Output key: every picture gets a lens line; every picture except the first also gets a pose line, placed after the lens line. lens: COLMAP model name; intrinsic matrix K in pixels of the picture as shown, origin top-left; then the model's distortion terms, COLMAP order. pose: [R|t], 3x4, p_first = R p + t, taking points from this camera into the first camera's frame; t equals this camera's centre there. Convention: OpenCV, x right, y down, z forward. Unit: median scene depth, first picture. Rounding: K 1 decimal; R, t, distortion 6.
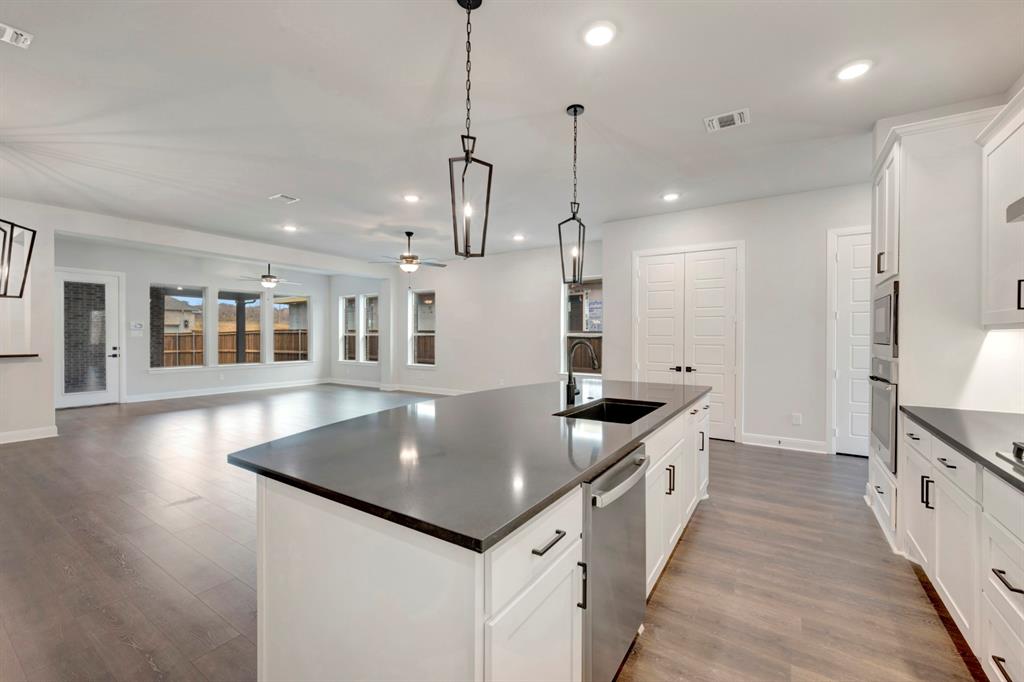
lens RADIAL K [[417.0, 0, 515.8], [0, 417.0, 339.6], [0, 0, 1]] dist [0.000390, -0.000035]
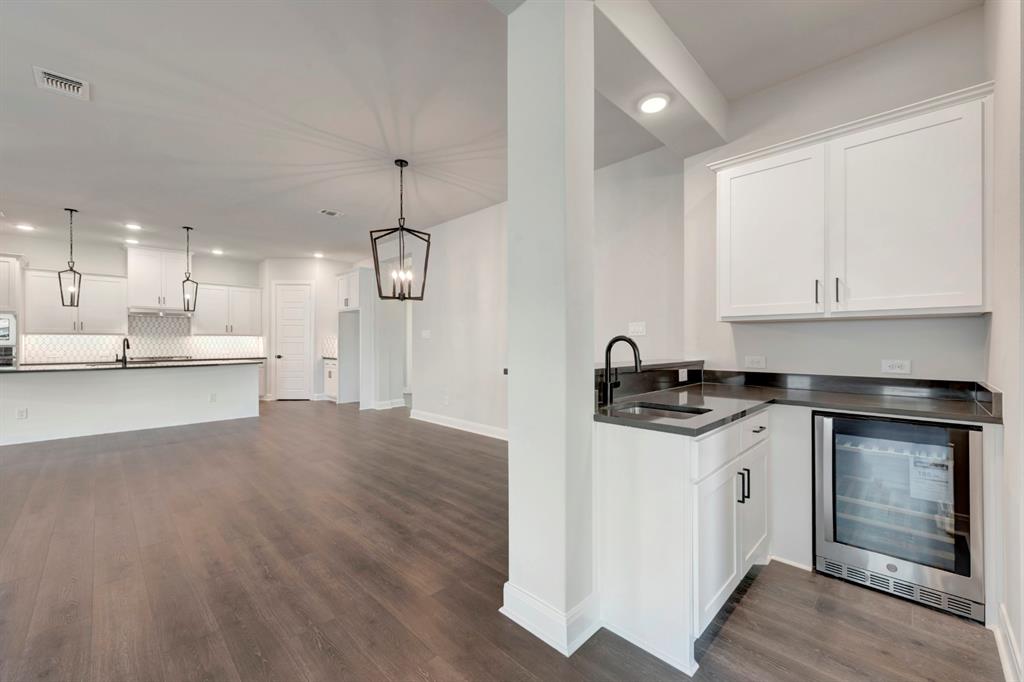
lens RADIAL K [[409.7, 0, 517.3], [0, 409.7, 341.1], [0, 0, 1]] dist [0.000042, -0.000214]
pose [[-0.981527, -0.001853, 0.191316, -1.480651], [-0.000520, 0.999975, 0.007018, 0.001570], [-0.191324, 0.006789, -0.981503, 1.676705]]
